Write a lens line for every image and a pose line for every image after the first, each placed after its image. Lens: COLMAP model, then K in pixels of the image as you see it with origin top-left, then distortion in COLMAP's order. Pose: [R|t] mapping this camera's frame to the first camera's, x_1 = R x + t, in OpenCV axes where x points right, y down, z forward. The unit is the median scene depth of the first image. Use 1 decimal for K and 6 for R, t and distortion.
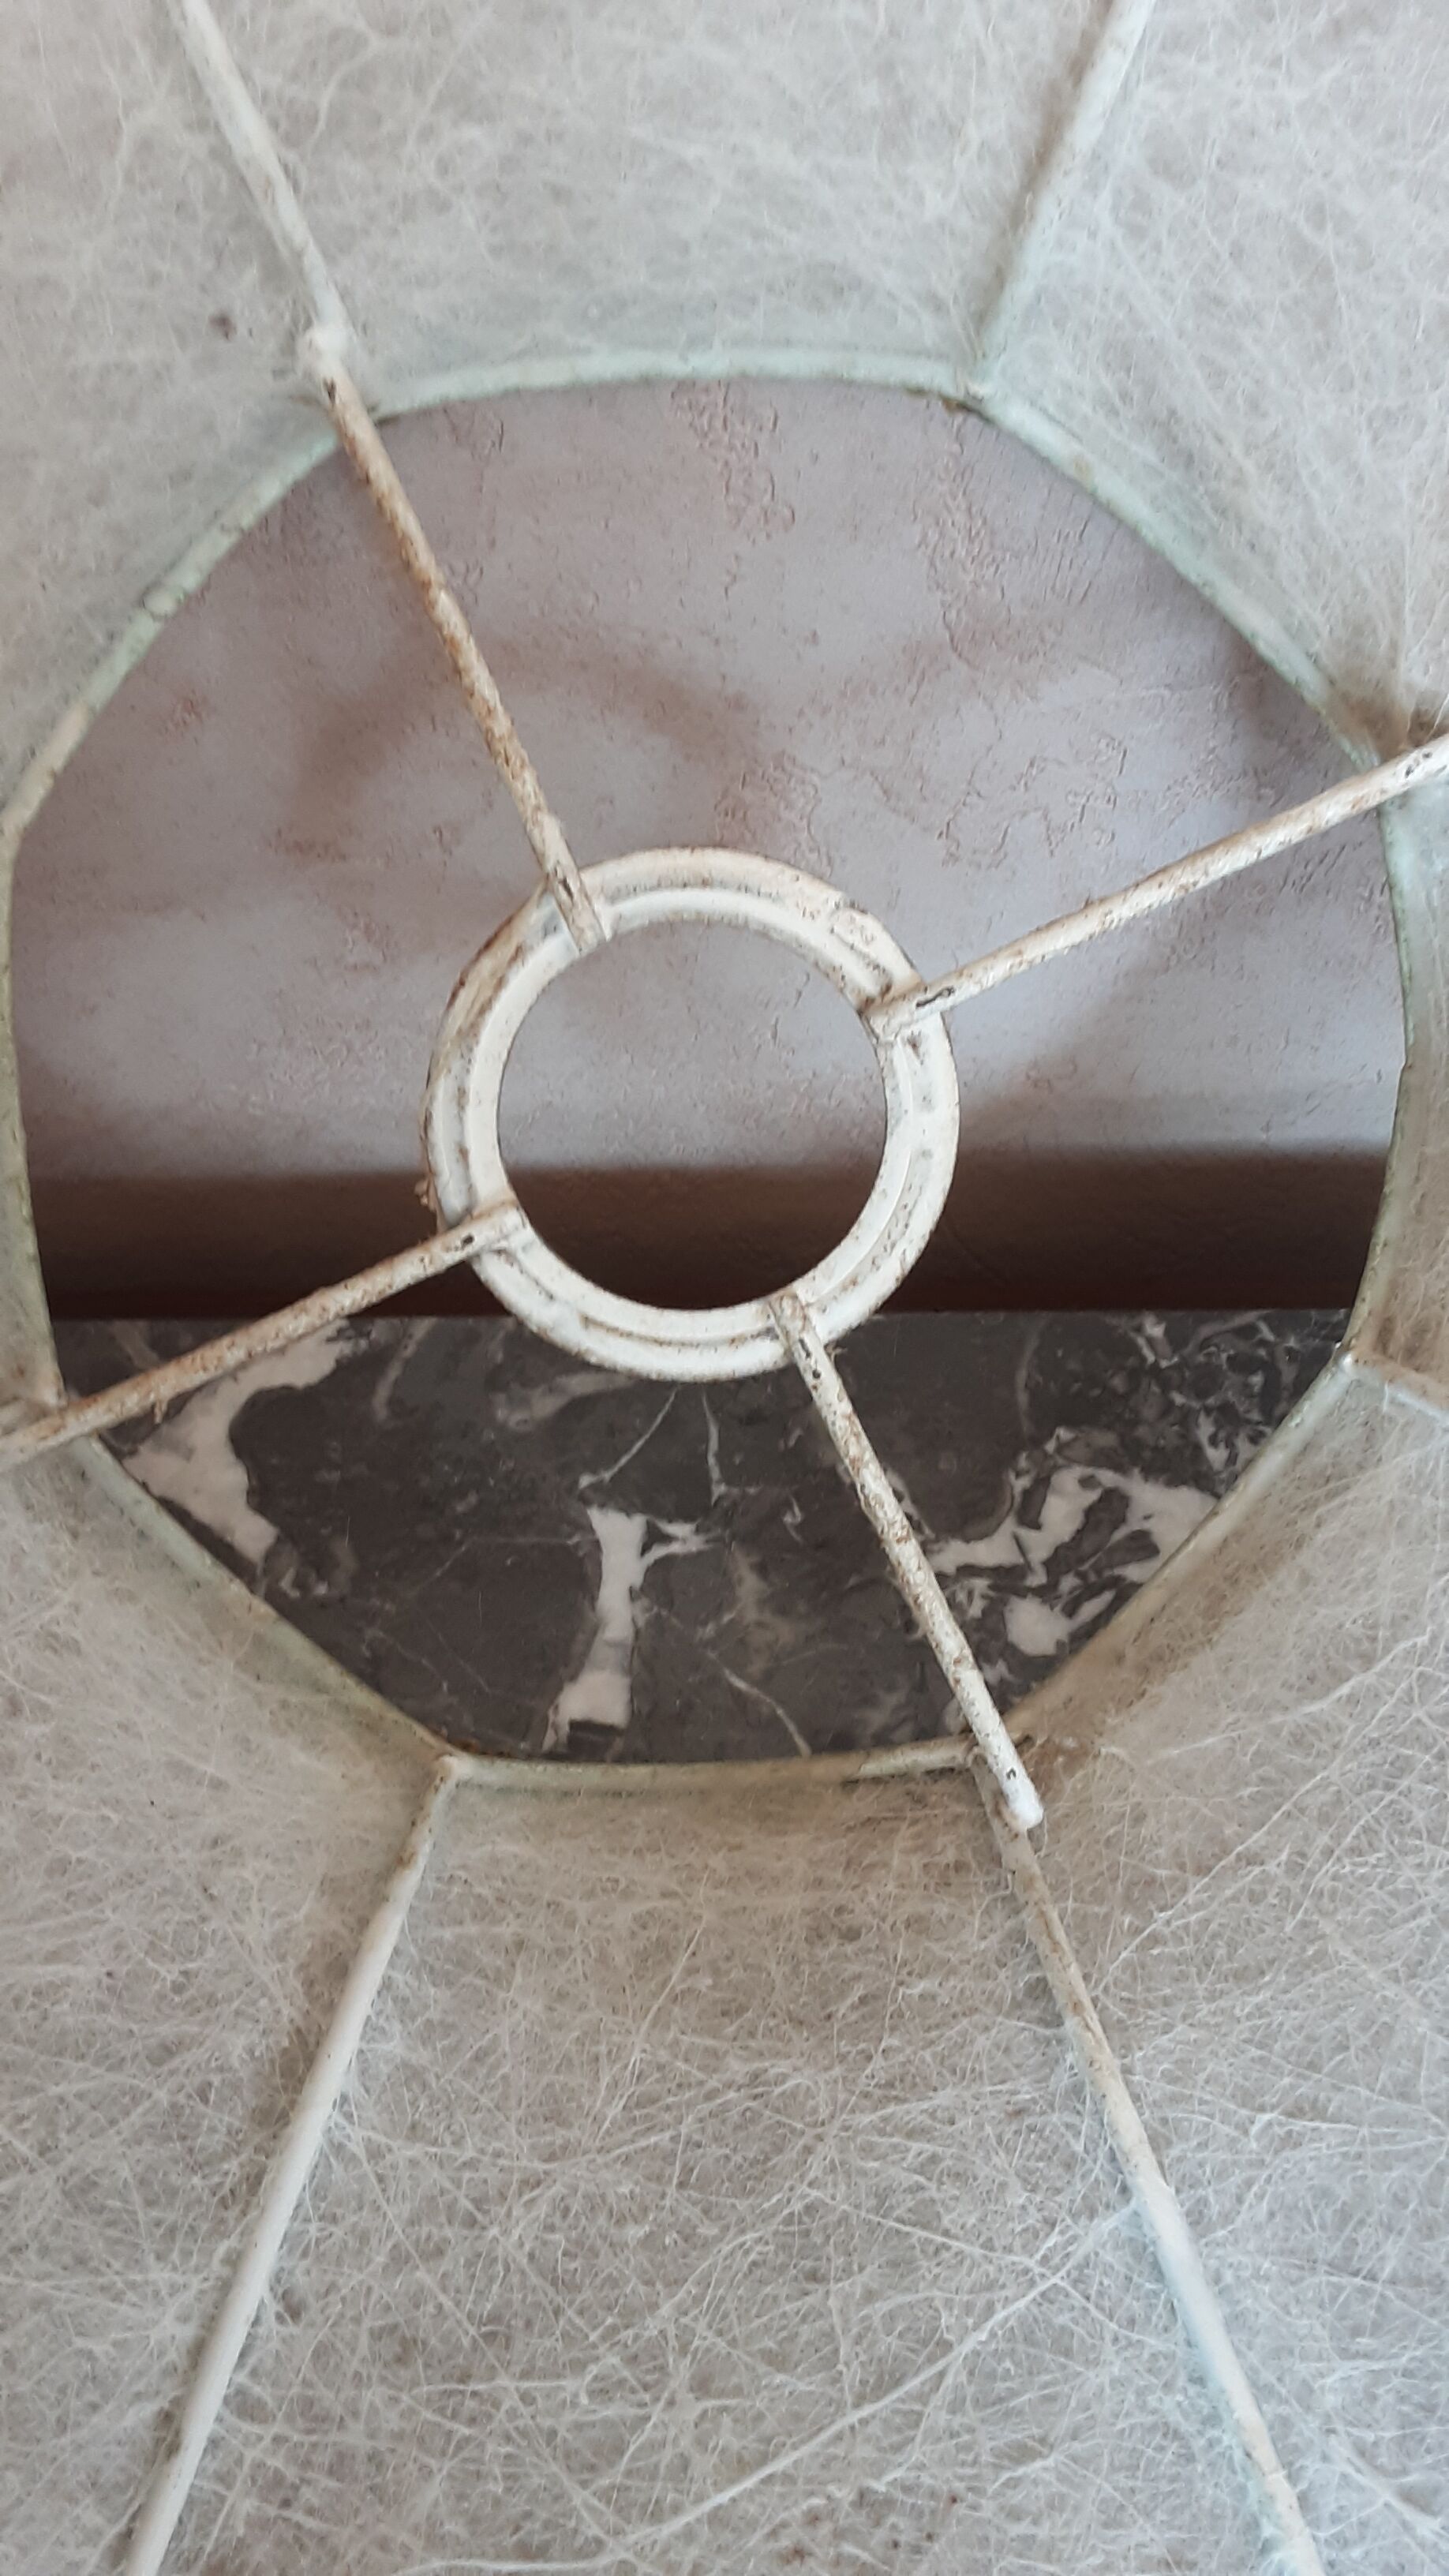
lens RADIAL K [[2108.2, 0, 732.0], [0, 2108.2, 1257.0], [0, 0, 1]] dist [0.132019, -0.222624]
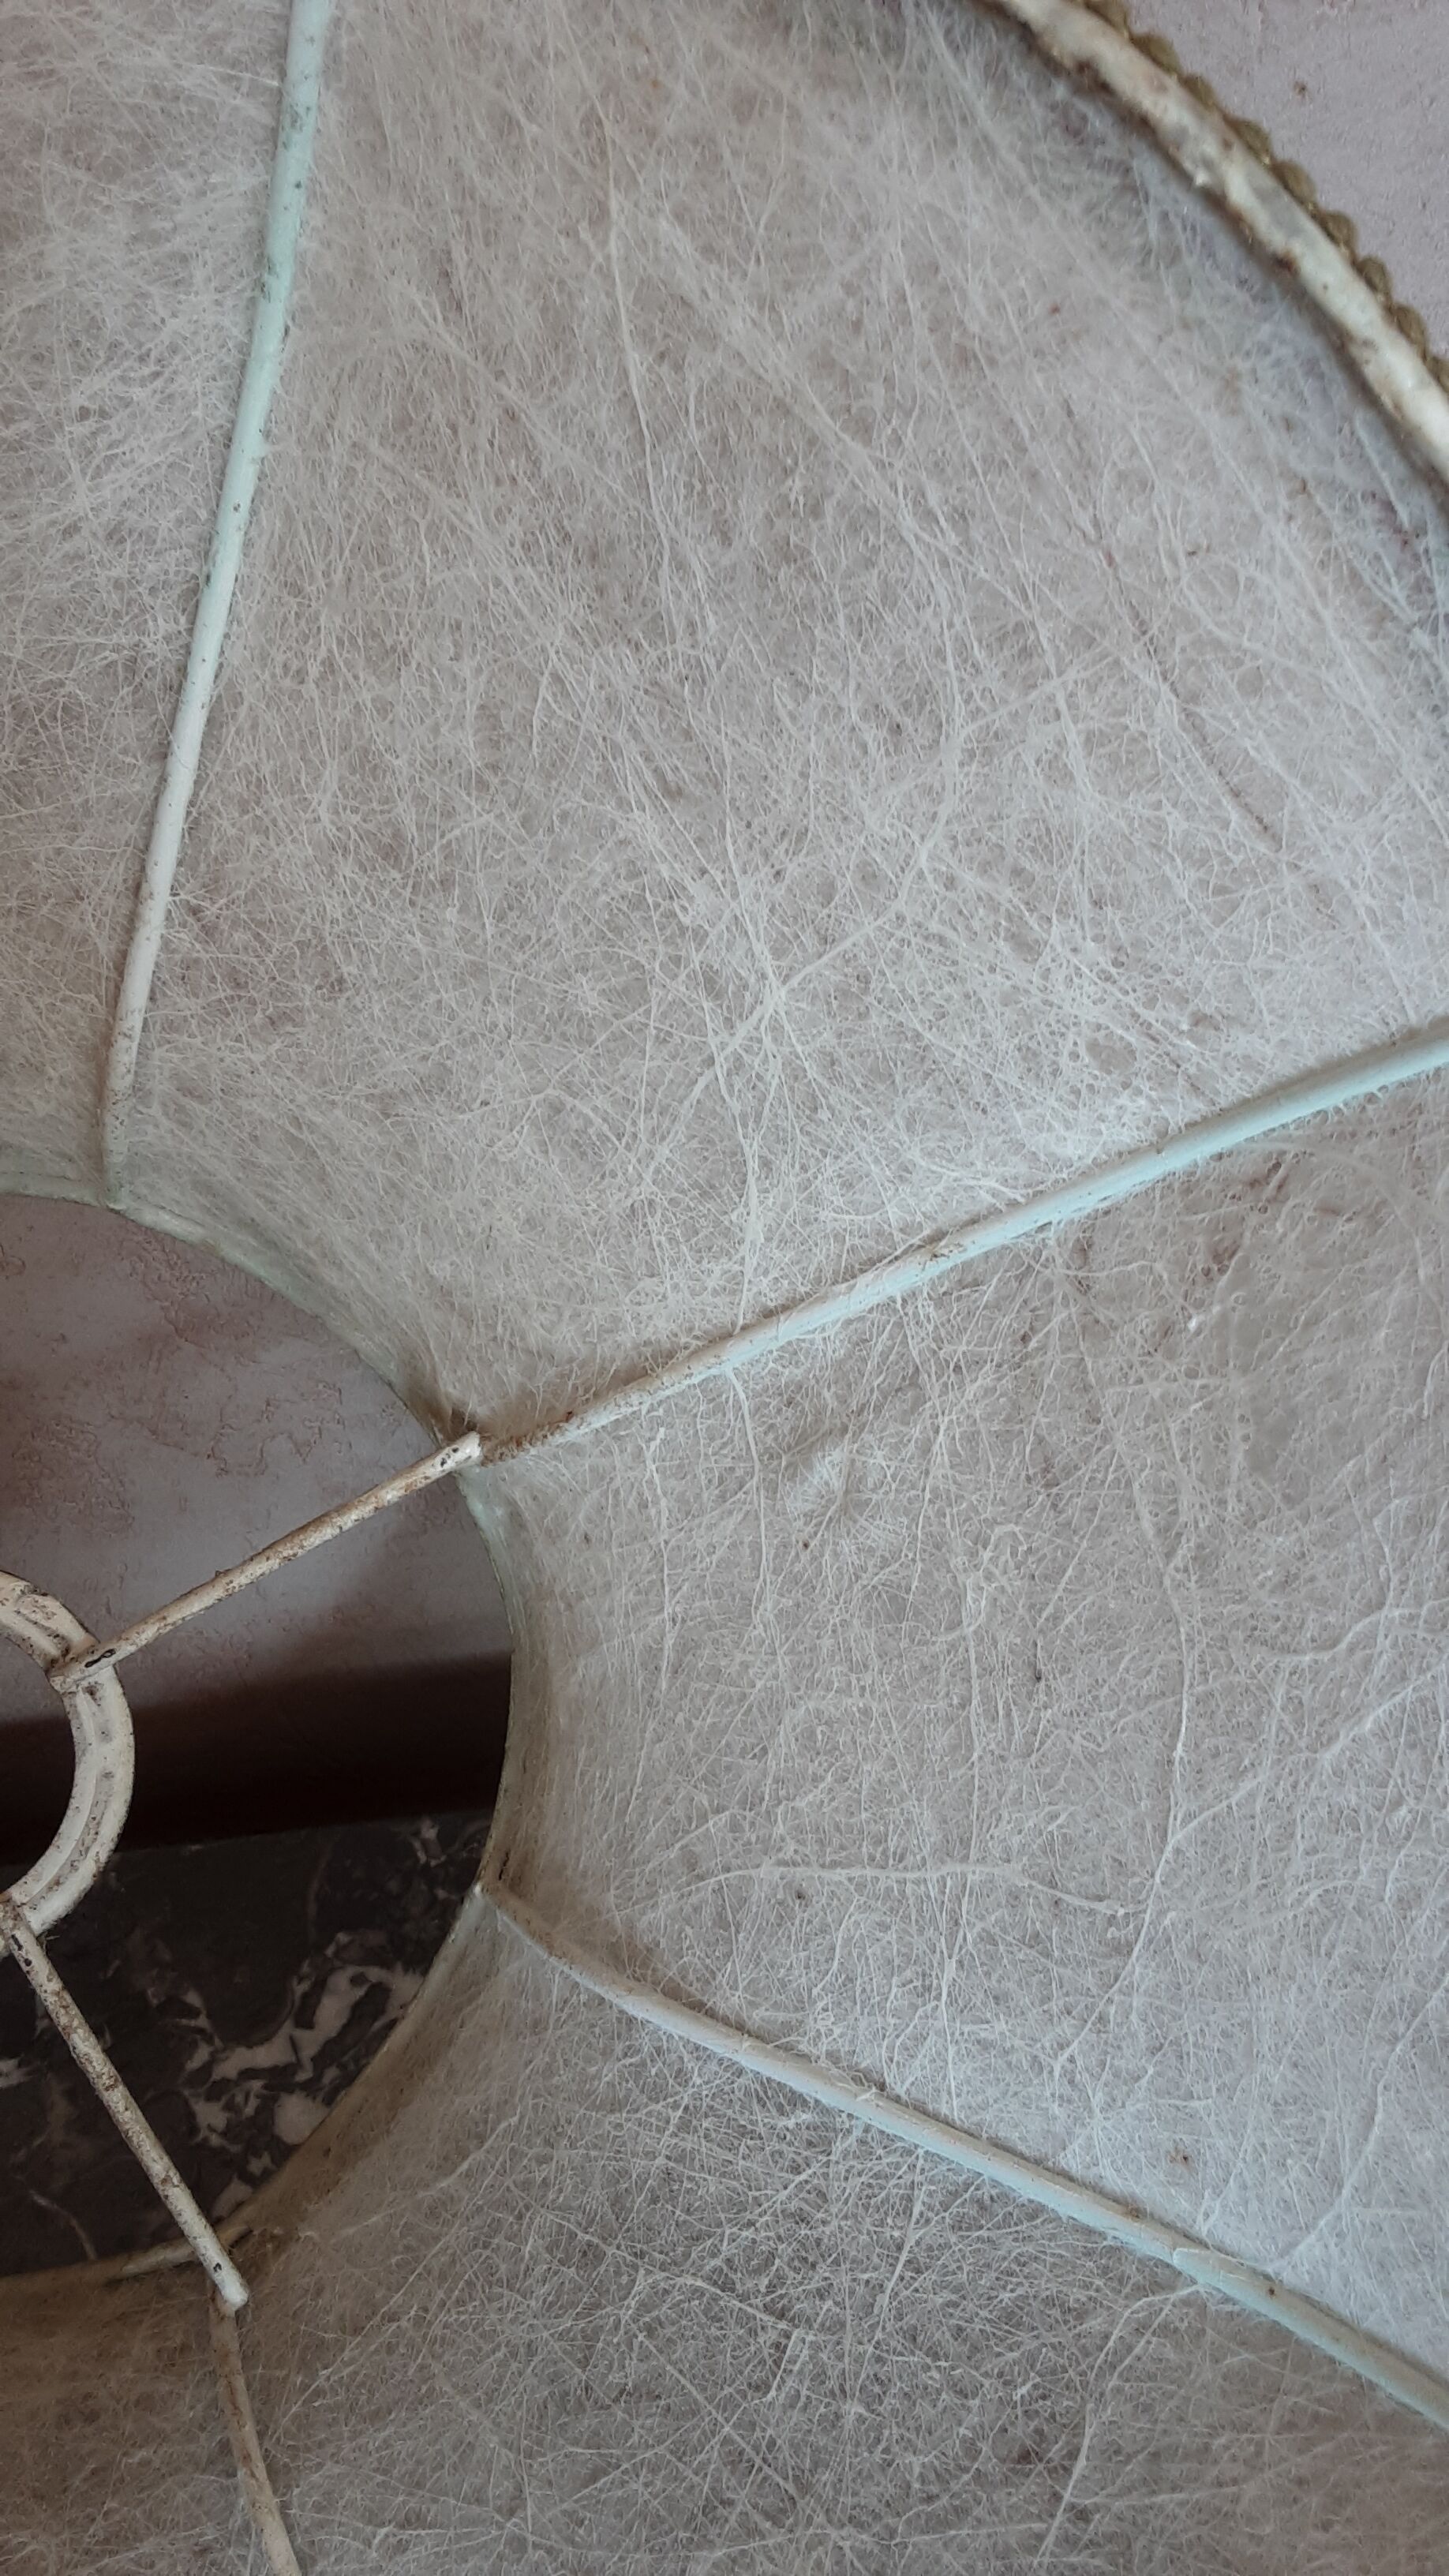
lens RADIAL K [[2108.2, 0, 745.7], [0, 2108.2, 1269.7], [0, 0, 1]] dist [0.132019, -0.222624]
pose [[0.989809, -0.069725, 0.124167, 0.342214], [0.085690, 0.988032, -0.128256, -0.155603], [-0.113738, 0.137589, 0.983937, -0.377465]]
